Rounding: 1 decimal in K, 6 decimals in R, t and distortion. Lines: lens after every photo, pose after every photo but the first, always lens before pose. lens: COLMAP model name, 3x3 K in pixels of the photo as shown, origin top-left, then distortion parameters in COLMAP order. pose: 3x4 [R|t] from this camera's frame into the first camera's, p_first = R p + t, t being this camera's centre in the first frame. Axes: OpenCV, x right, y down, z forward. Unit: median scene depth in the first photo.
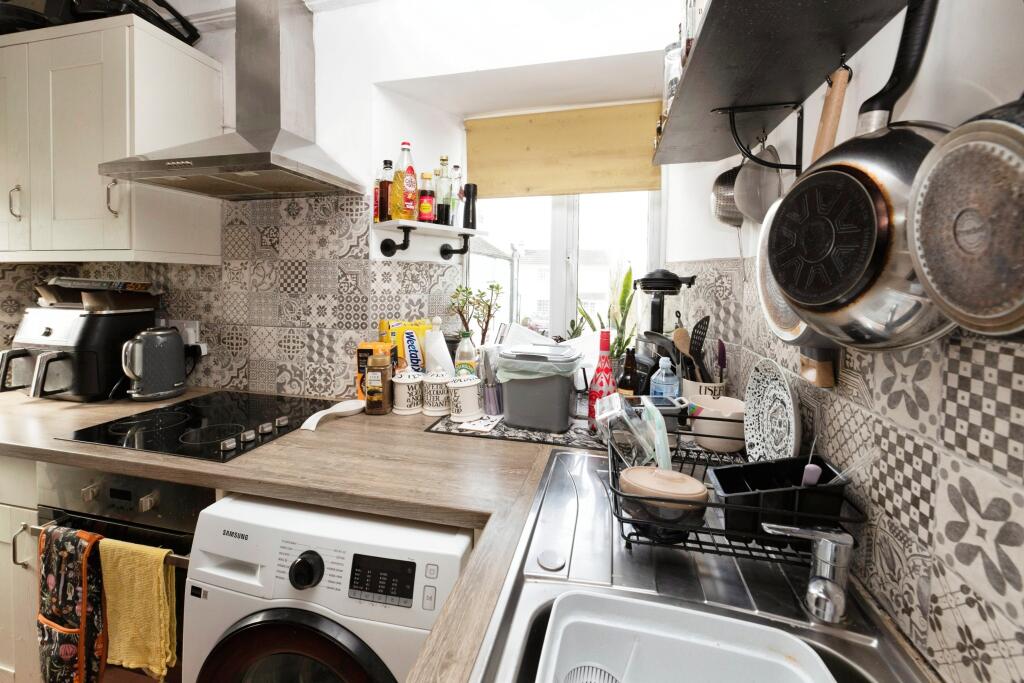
lens RADIAL K [[425.7, 0, 507.6], [0, 425.7, 290.6], [0, 0, 1]] dist [0.002020, -0.001181]
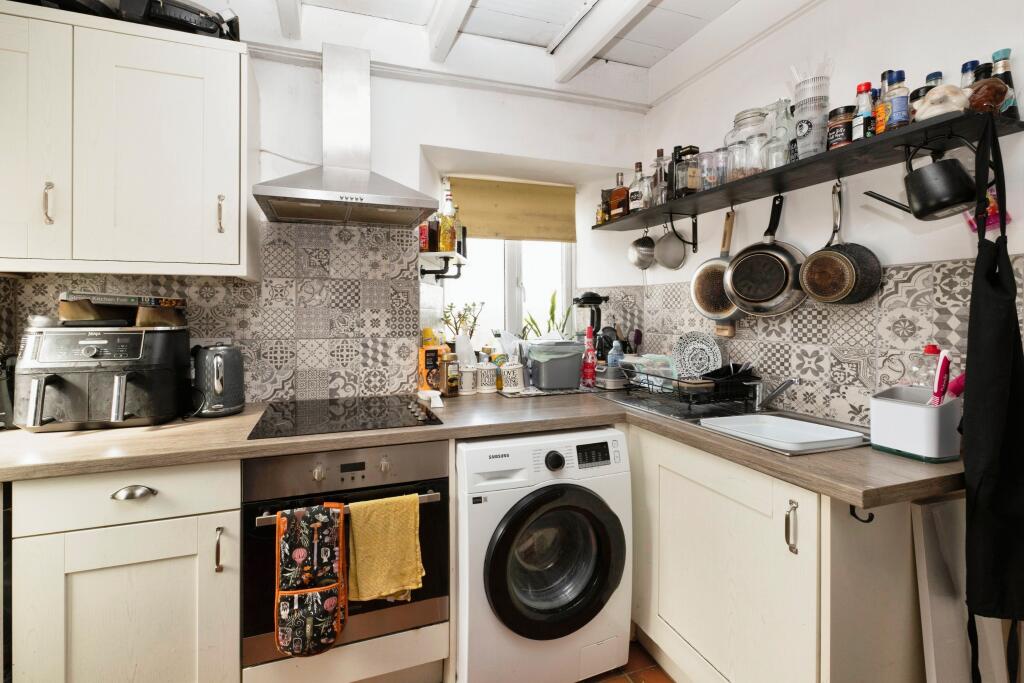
lens RADIAL K [[425.7, 0, 461.9], [0, 425.7, 307.7], [0, 0, 1]] dist [0.002020, -0.001181]
pose [[0.855330, -0.004054, 0.518067, -0.844503], [0.019602, 0.999507, -0.024541, 0.039026], [-0.517712, 0.031146, 0.854988, -0.143416]]
